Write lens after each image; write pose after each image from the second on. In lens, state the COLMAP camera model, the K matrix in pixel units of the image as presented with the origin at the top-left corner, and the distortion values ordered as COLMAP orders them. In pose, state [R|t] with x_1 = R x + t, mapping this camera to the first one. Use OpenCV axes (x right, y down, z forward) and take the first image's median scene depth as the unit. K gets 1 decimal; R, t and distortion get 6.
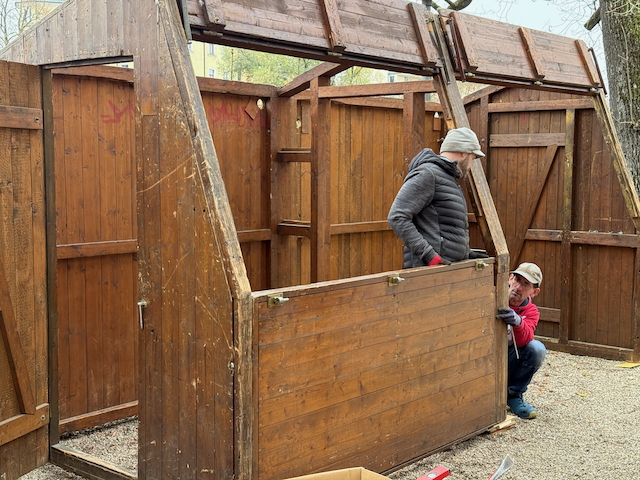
lens RADIAL K [[876.7, 0, 319.1], [0, 876.7, 244.1], [0, 0, 1]] dist [0.117108, 0.000000]
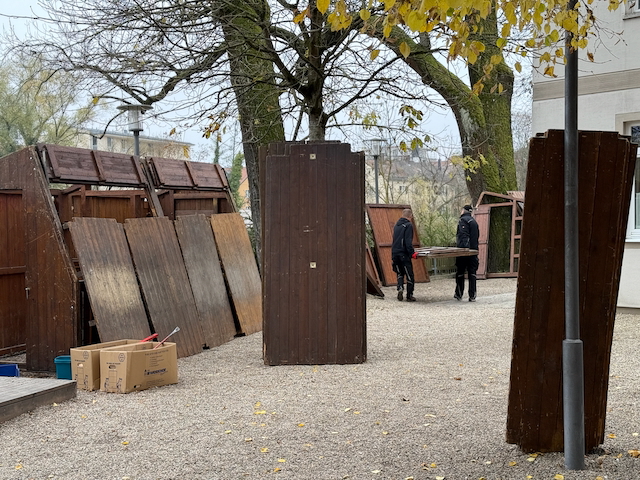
lens RADIAL K [[876.7, 0, 318.3], [0, 876.7, 247.0], [0, 0, 1]] dist [0.117108, 0.000000]
pose [[0.945841, -0.027456, 0.323467, -0.176219], [0.046520, 0.997596, -0.051354, 0.087666], [-0.321280, 0.063621, 0.944845, -1.212384]]
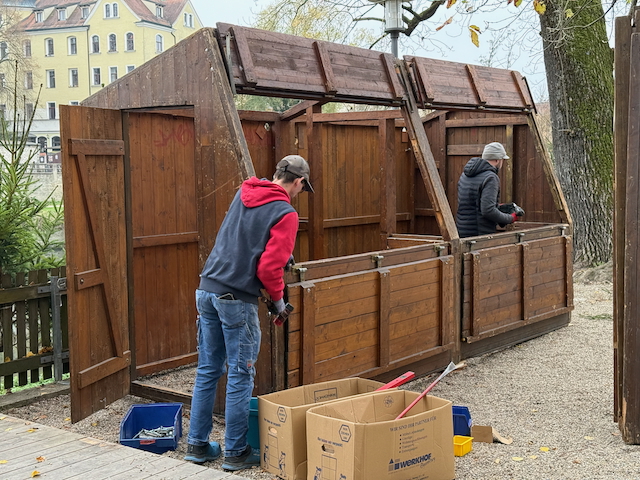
lens RADIAL K [[876.7, 0, 316.7], [0, 876.7, 240.3], [0, 0, 1]] dist [0.117108, 0.000000]
pose [[0.999400, -0.019155, 0.028865, -0.041177], [0.019222, 0.999813, -0.002046, 0.012136], [-0.028820, 0.002600, 0.999581, -0.336901]]
